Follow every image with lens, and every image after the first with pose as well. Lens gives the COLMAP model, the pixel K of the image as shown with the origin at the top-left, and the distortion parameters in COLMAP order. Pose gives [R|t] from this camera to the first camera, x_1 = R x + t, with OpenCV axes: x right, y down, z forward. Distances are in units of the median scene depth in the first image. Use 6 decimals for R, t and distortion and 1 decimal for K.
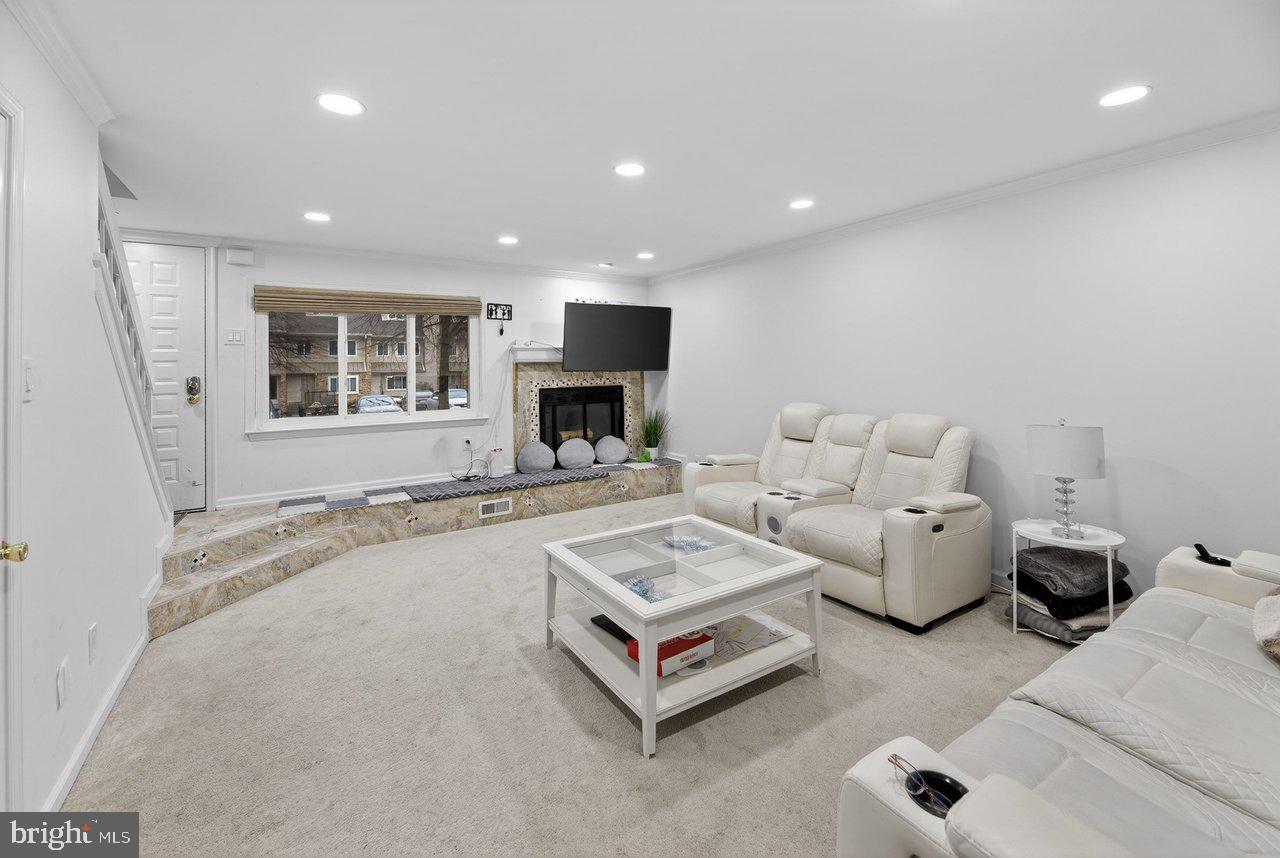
lens RADIAL K [[548.8, 0, 641.0], [0, 548.8, 363.2], [0, 0, 1]] dist [0.000305, -0.000007]
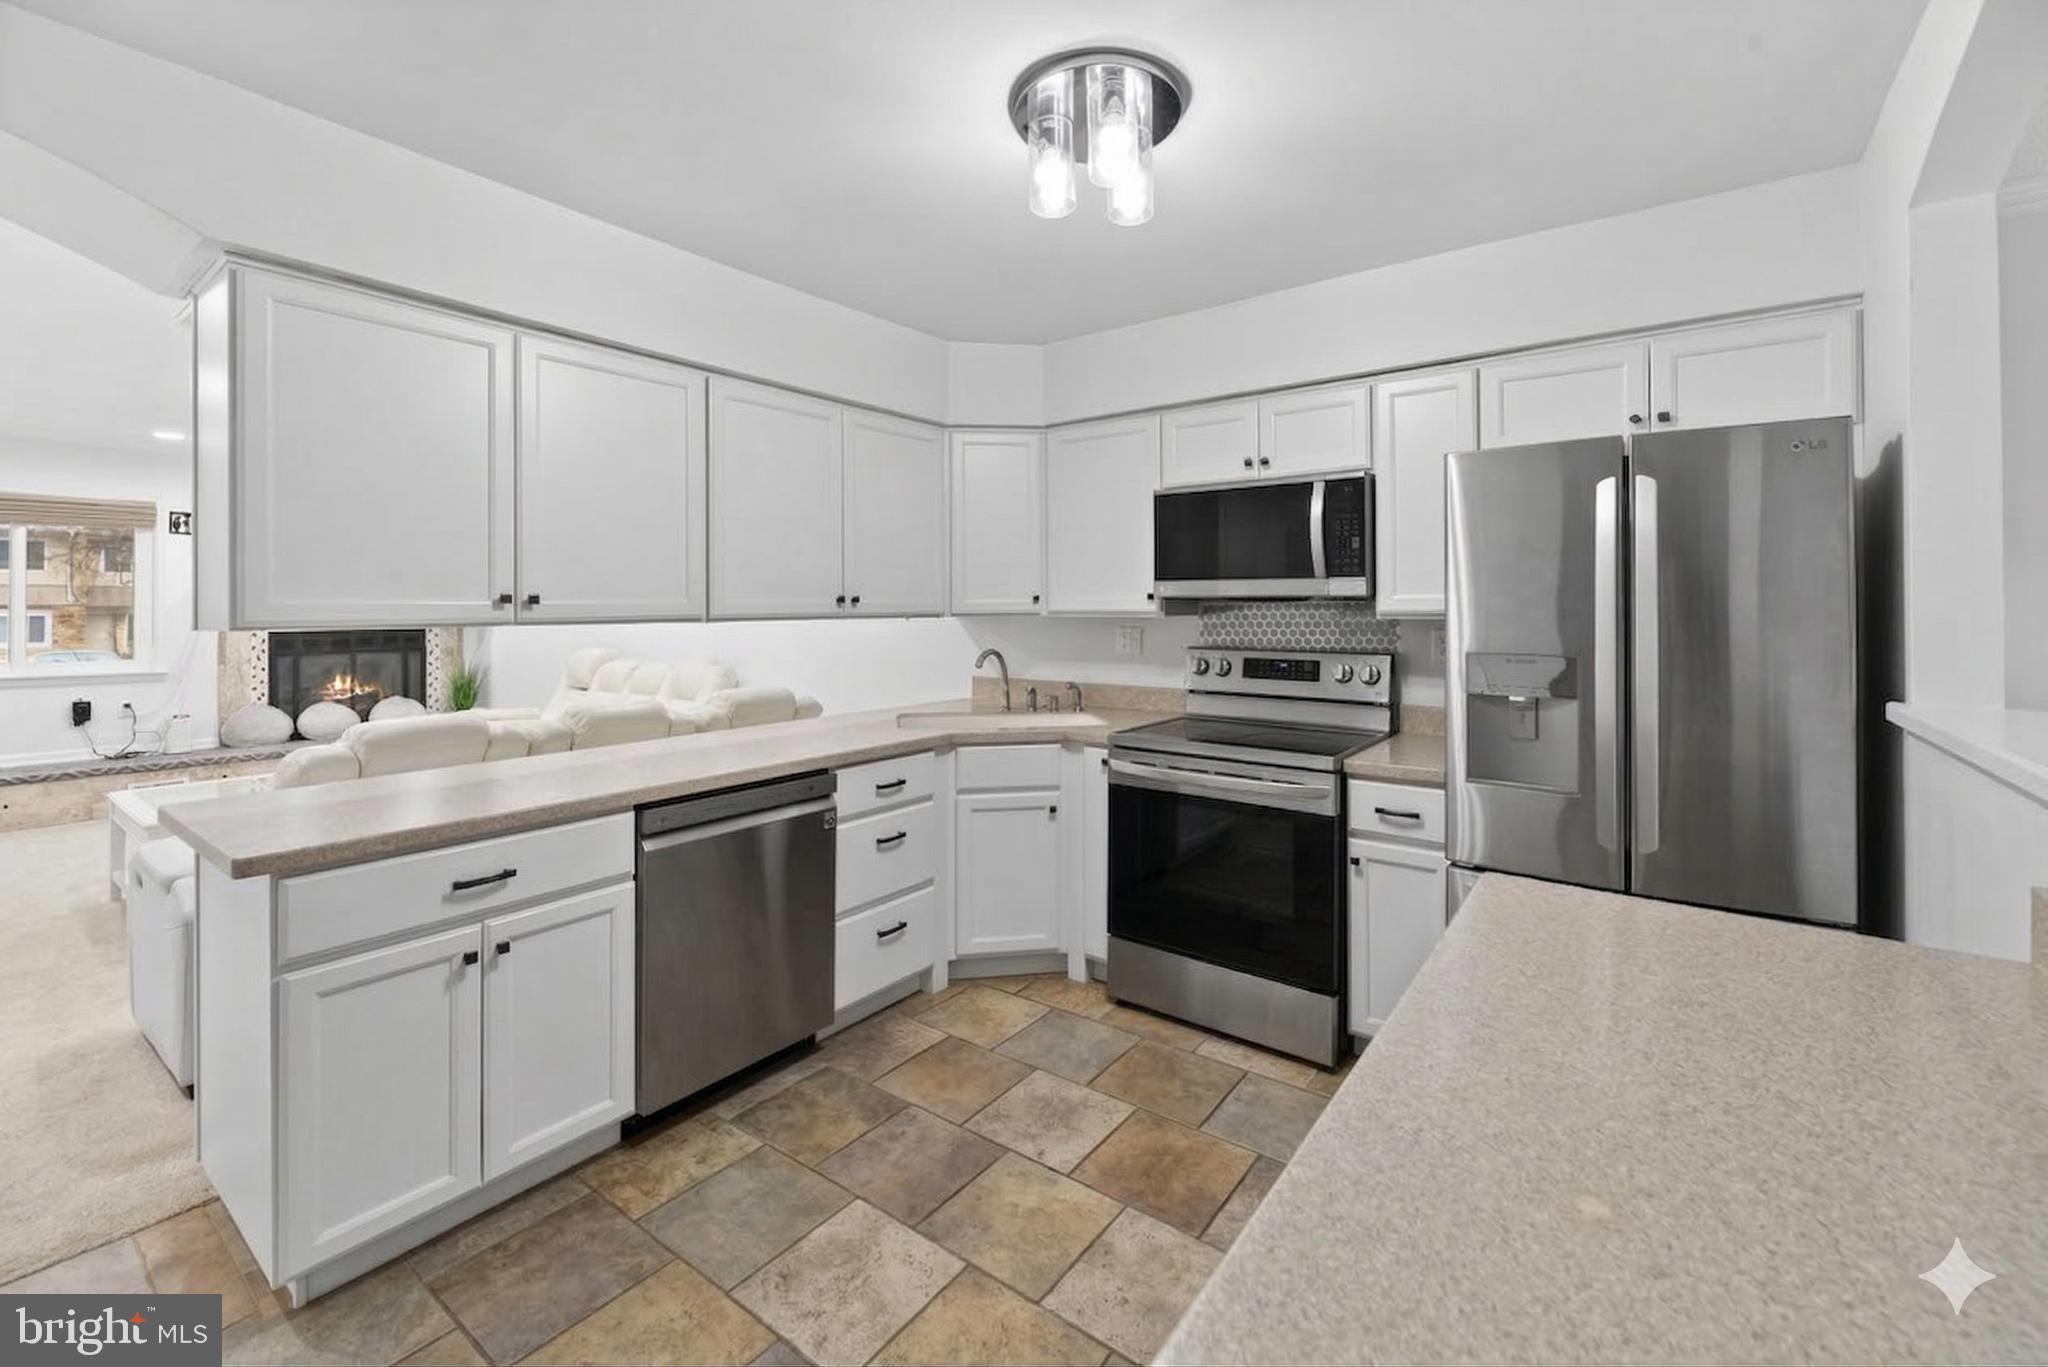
lens RADIAL K [[874.5, 0, 1019.8], [0, 874.5, 611.3], [0, 0, 1]] dist [-0.000660, -0.000215]
pose [[0.938694, 0.013526, 0.344486, 0.350932], [-0.017849, 0.999797, 0.009381, -0.009677], [-0.344289, -0.014955, 0.938745, -0.427008]]
